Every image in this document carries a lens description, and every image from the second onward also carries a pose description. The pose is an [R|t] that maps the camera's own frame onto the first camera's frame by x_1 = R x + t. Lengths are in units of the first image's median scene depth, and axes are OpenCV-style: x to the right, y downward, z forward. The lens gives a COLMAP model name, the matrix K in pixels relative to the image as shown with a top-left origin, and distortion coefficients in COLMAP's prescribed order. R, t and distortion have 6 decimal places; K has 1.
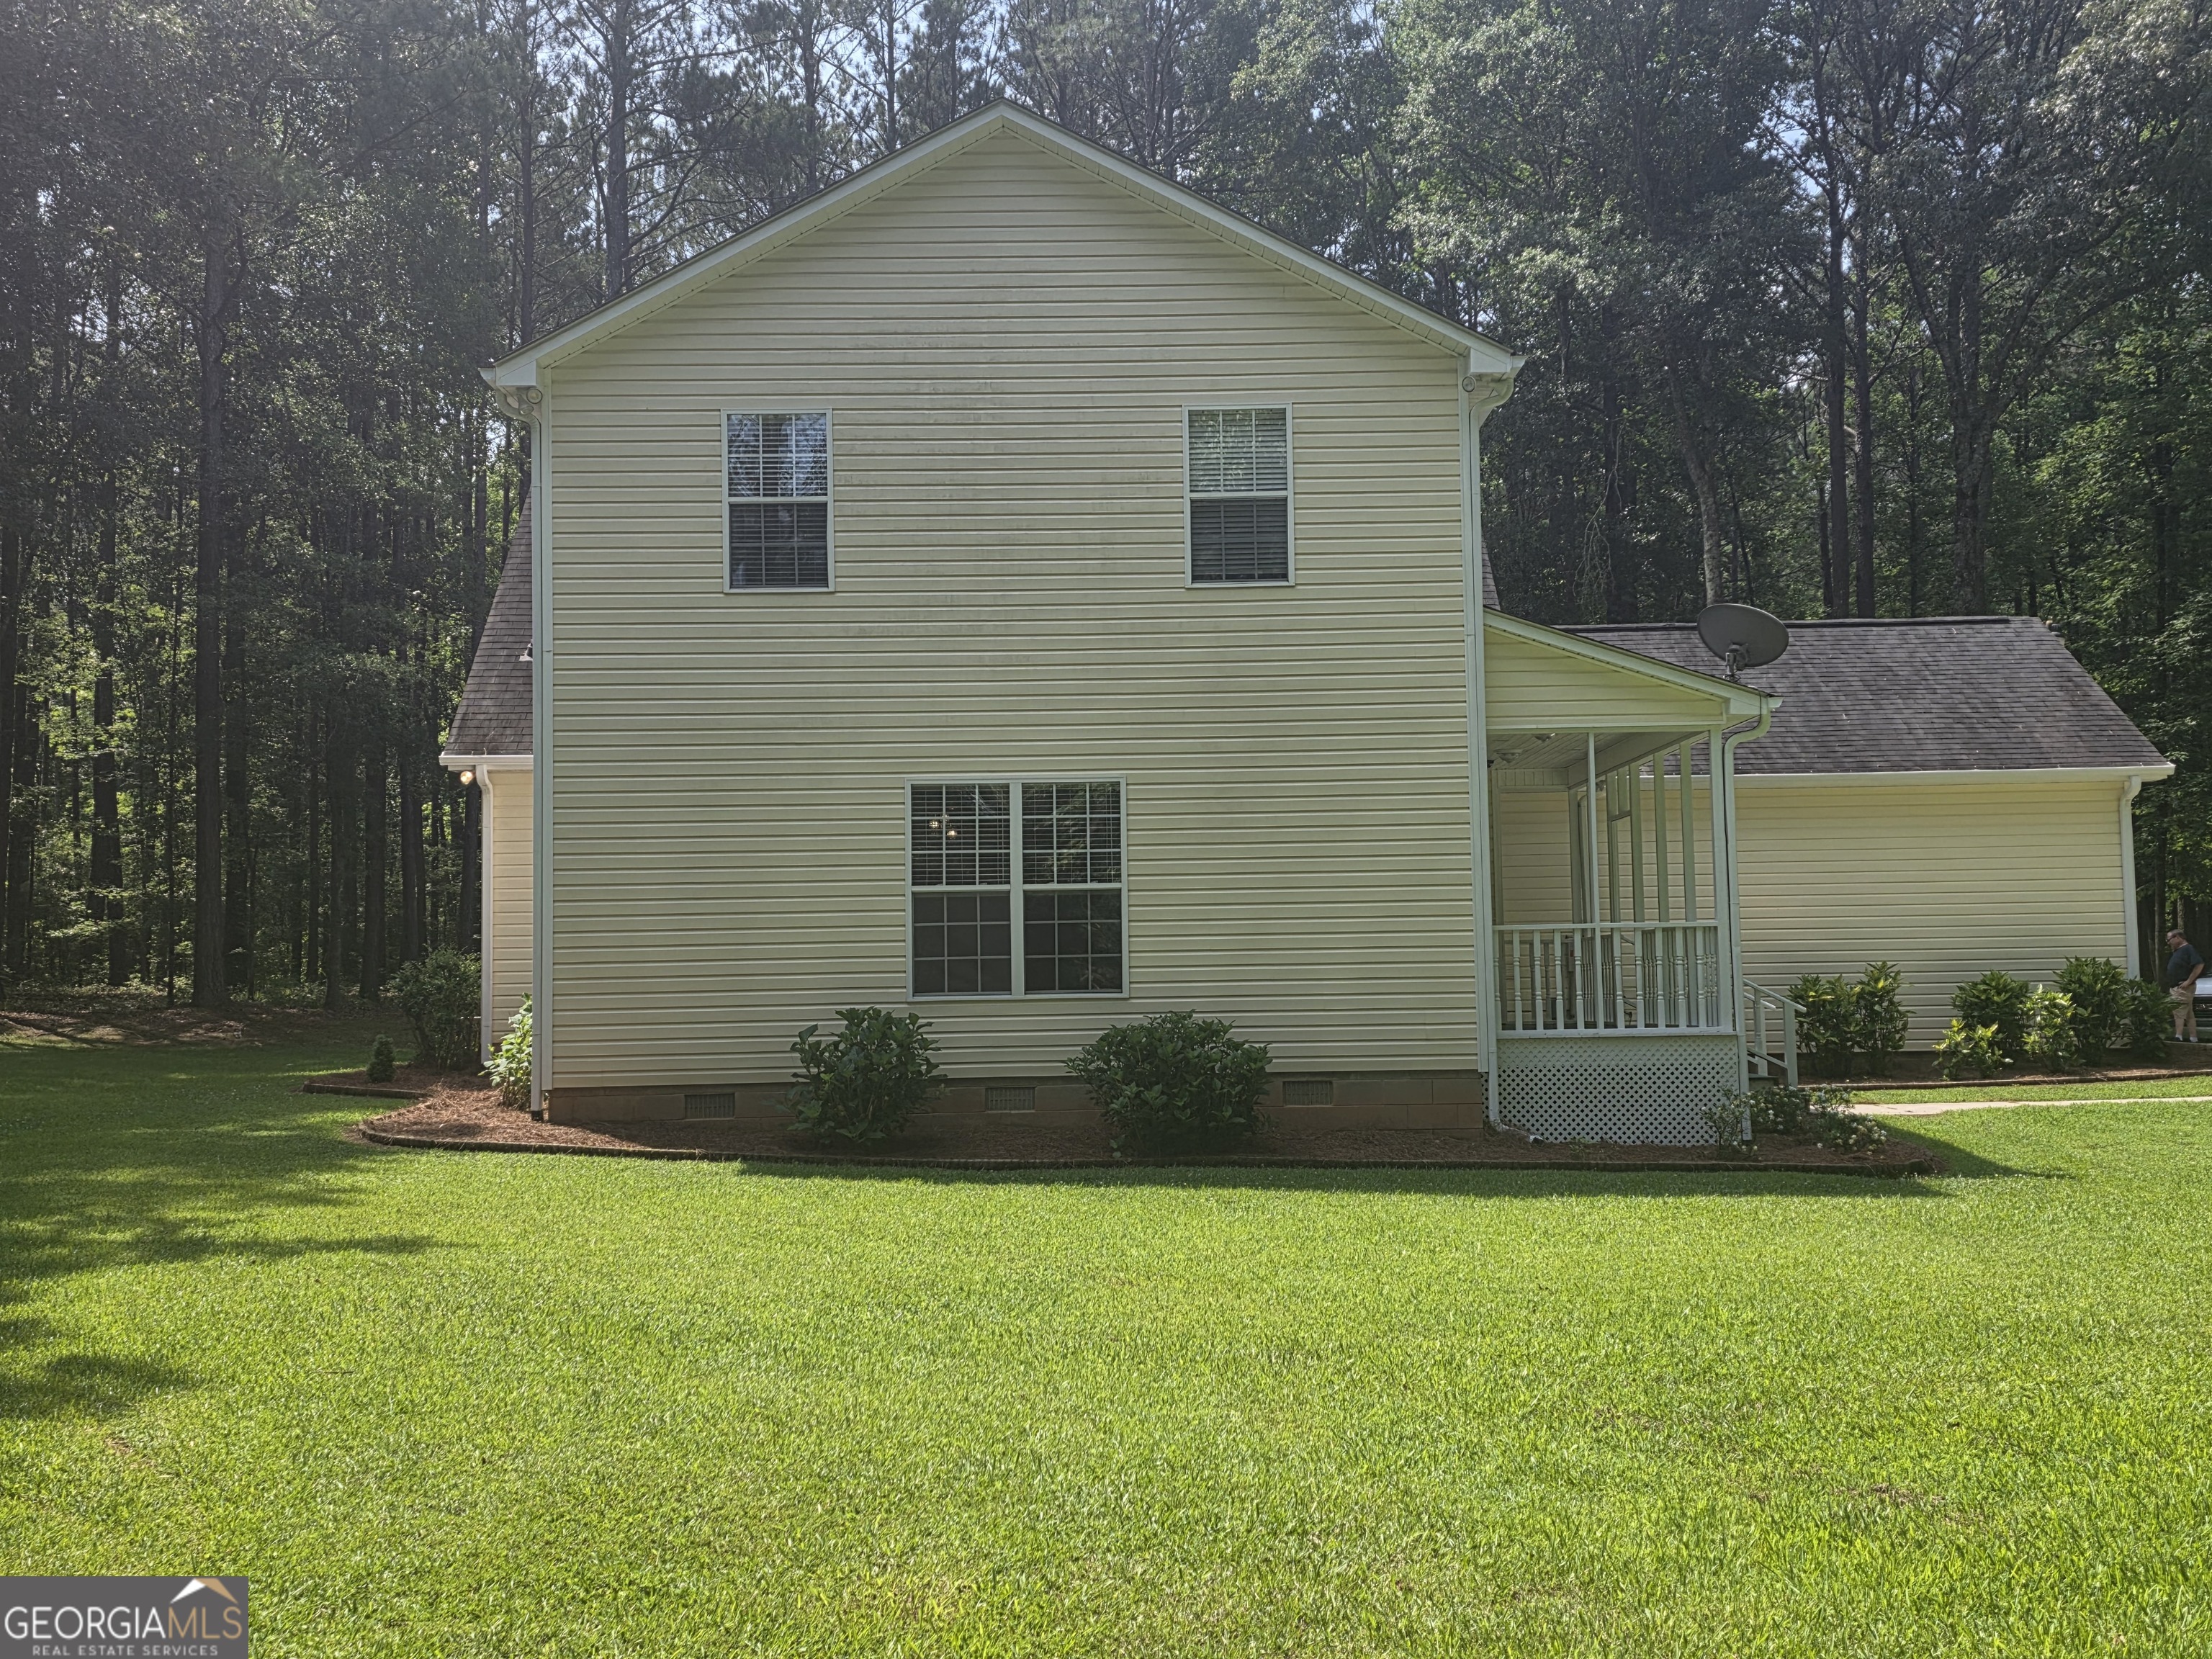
lens RADIAL K [[2267.1, 0, 1098.7], [0, 2267.1, 834.6], [0, 0, 1]] dist [0.149789, 0.000000]
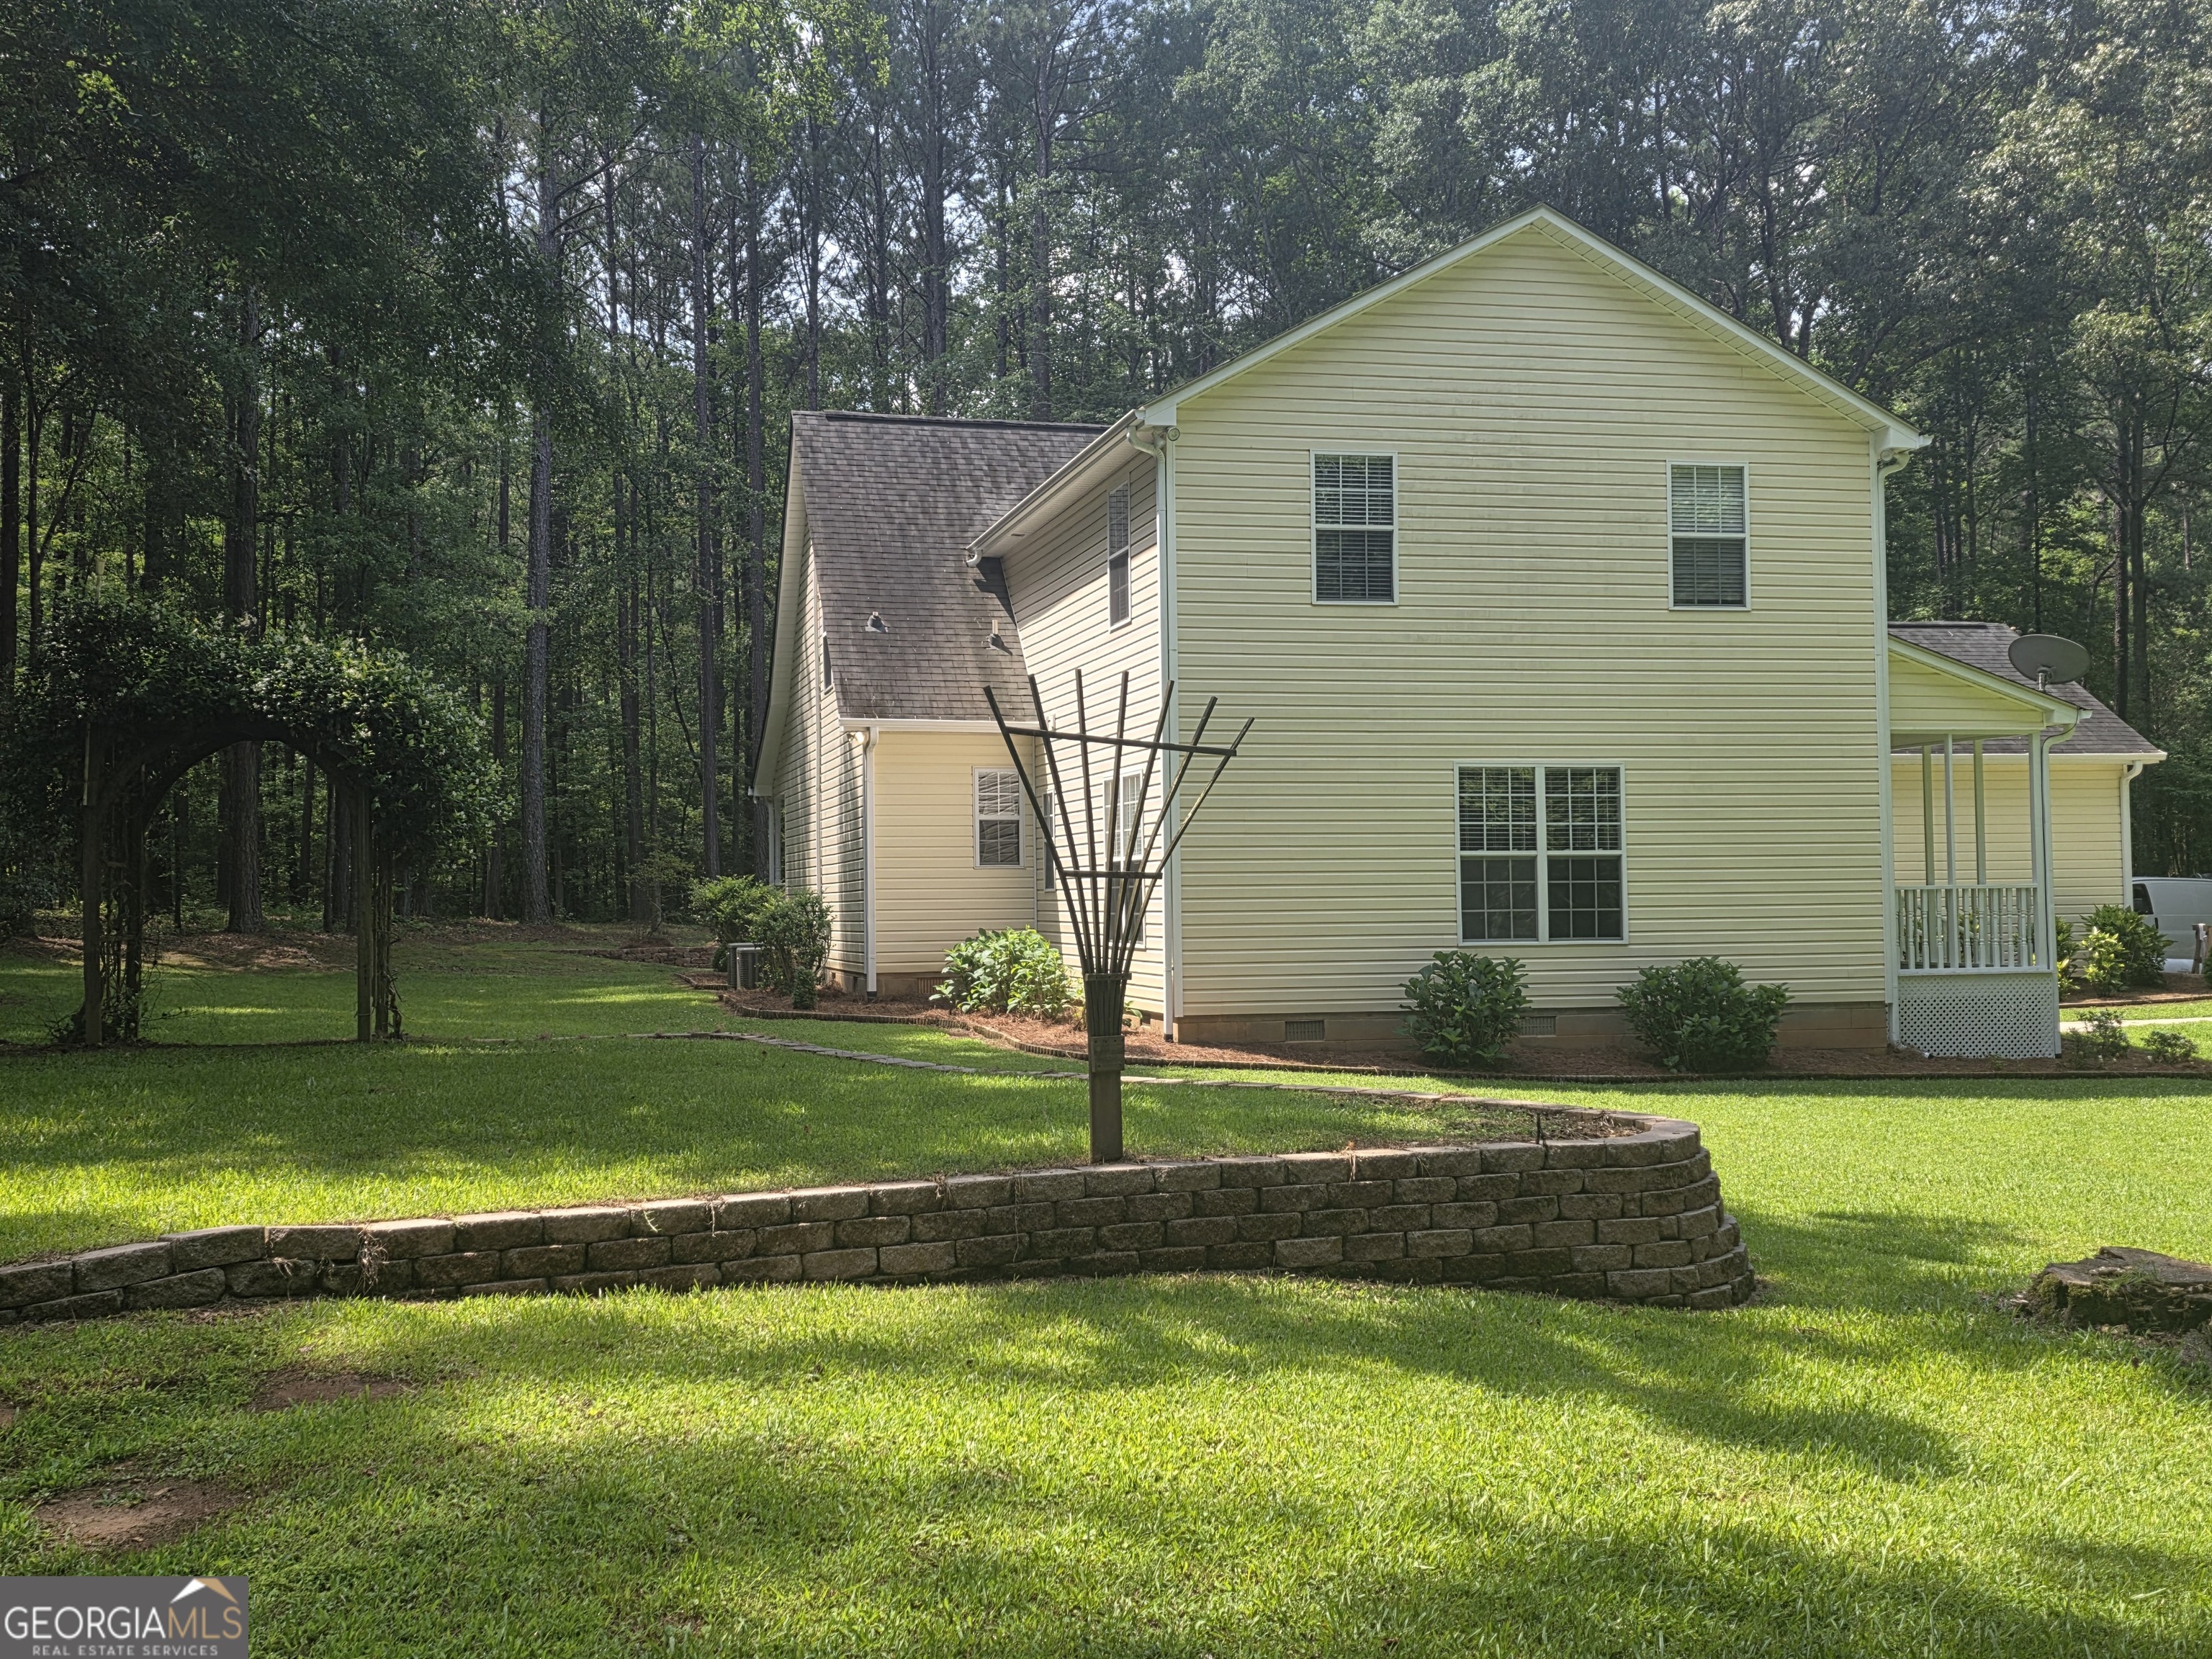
lens RADIAL K [[2267.1, 0, 1109.0], [0, 2267.1, 823.5], [0, 0, 1]] dist [0.149789, 0.000000]
pose [[0.973572, 0.012228, 0.228052, -0.541140], [-0.019630, 0.999351, 0.030219, -0.025006], [-0.227534, -0.033897, 0.973180, -0.141170]]
